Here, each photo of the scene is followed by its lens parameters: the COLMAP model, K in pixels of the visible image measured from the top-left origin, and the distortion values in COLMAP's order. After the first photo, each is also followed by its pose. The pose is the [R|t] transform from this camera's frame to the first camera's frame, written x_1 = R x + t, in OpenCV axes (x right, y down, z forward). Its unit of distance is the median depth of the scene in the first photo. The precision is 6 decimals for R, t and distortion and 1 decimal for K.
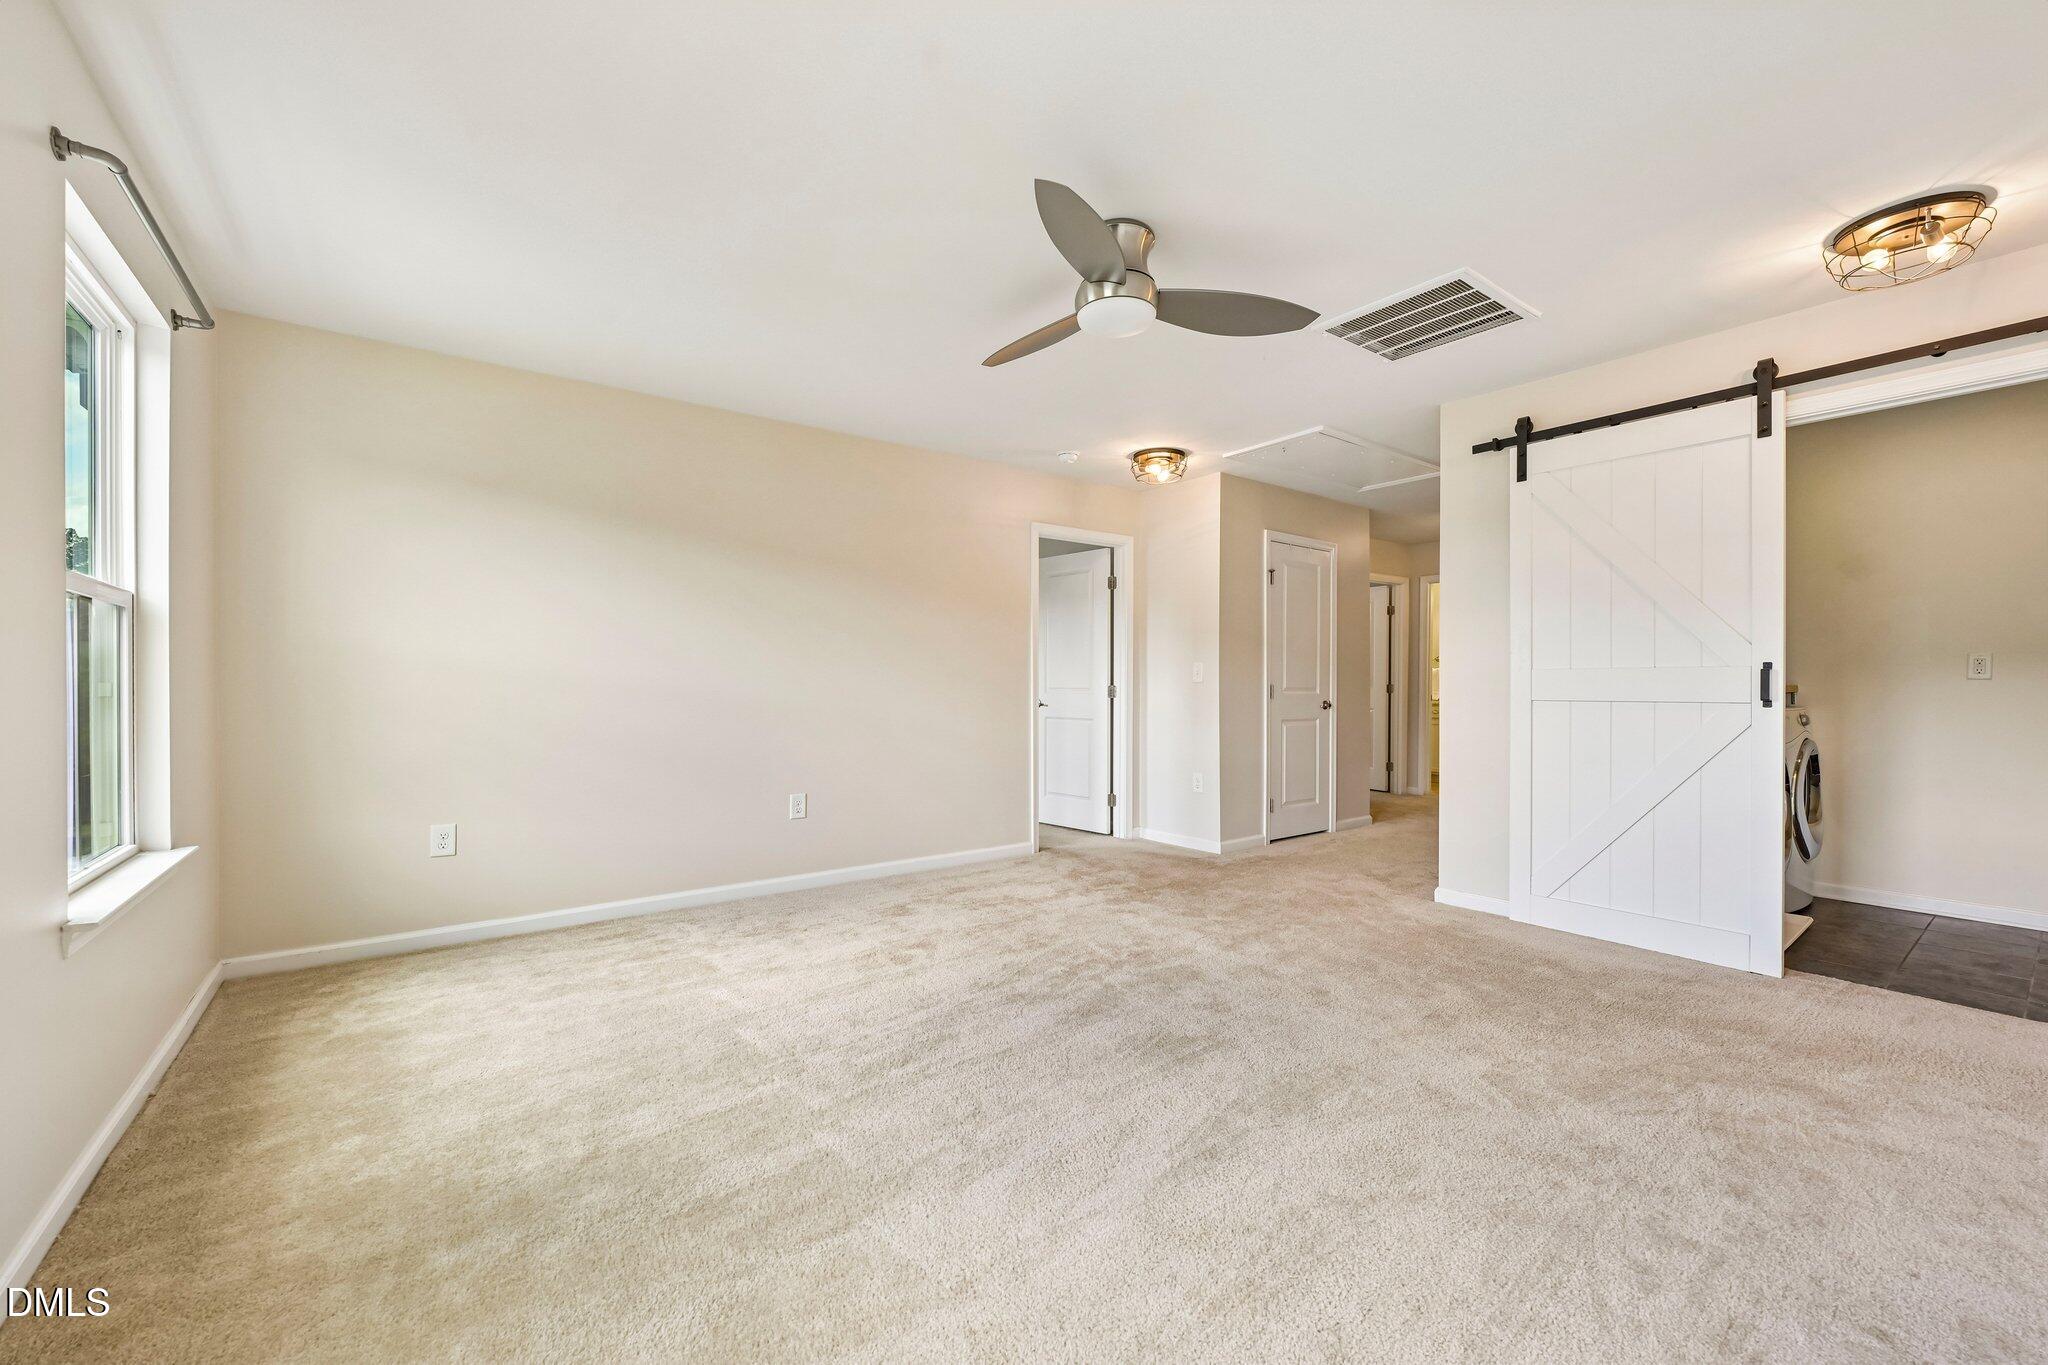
lens RADIAL K [[809.0, 0, 1024.0], [0, 809.0, 682.5], [0, 0, 1]] dist [0.023974, -0.000121]
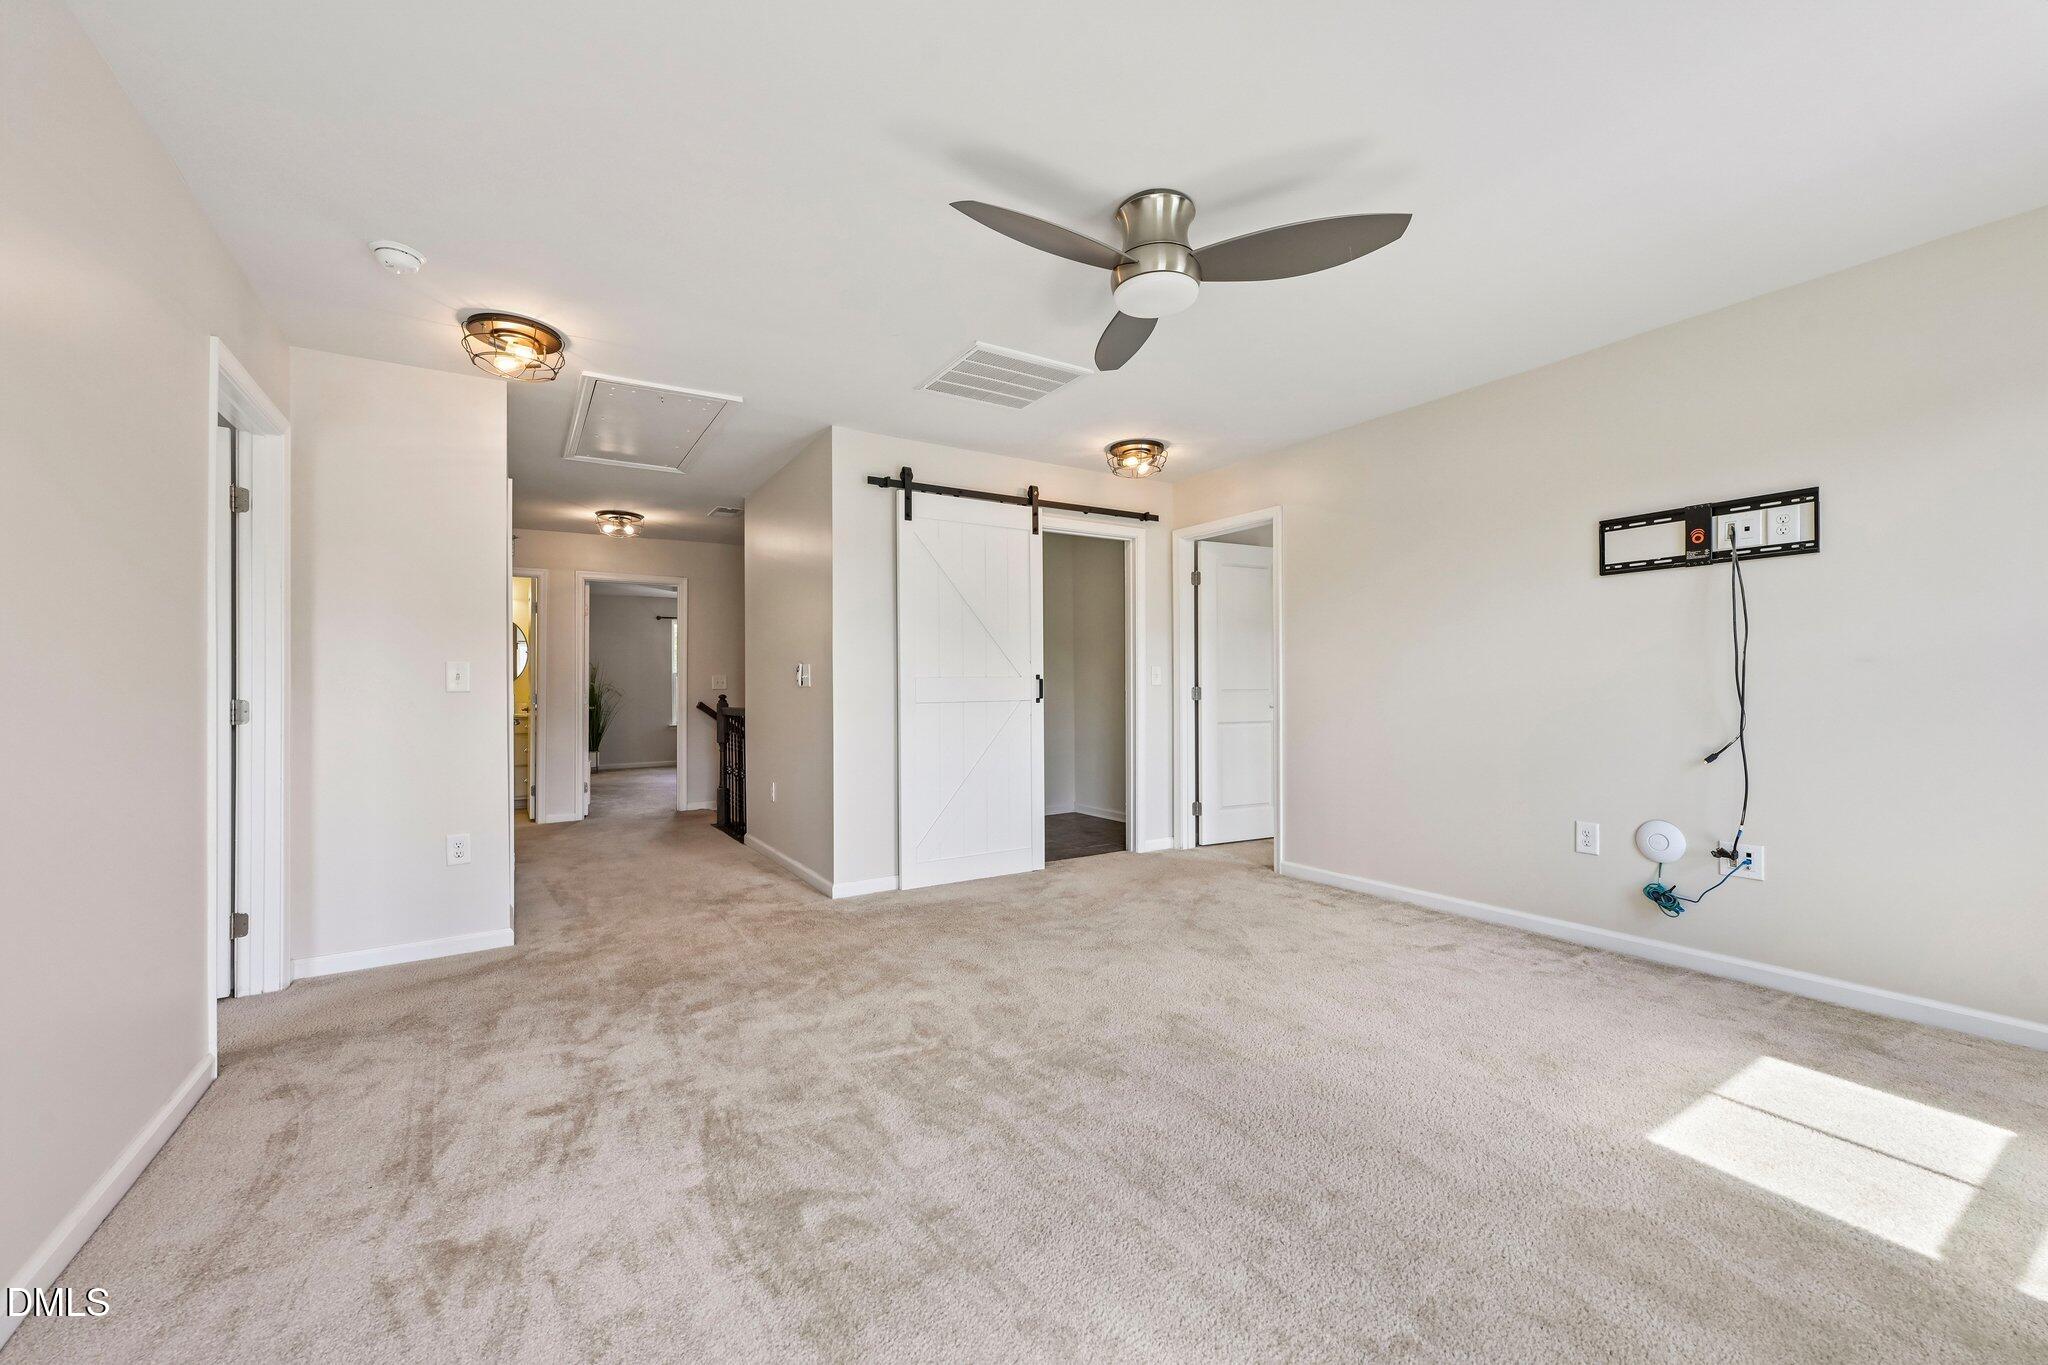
lens RADIAL K [[809.0, 0, 1024.0], [0, 809.0, 682.5], [0, 0, 1]] dist [0.023974, -0.000121]
pose [[0.103298, 0.005672, 0.994634, -0.572802], [0.009742, 0.999930, -0.006714, 0.001756], [-0.994603, 0.010384, 0.103236, 0.734364]]
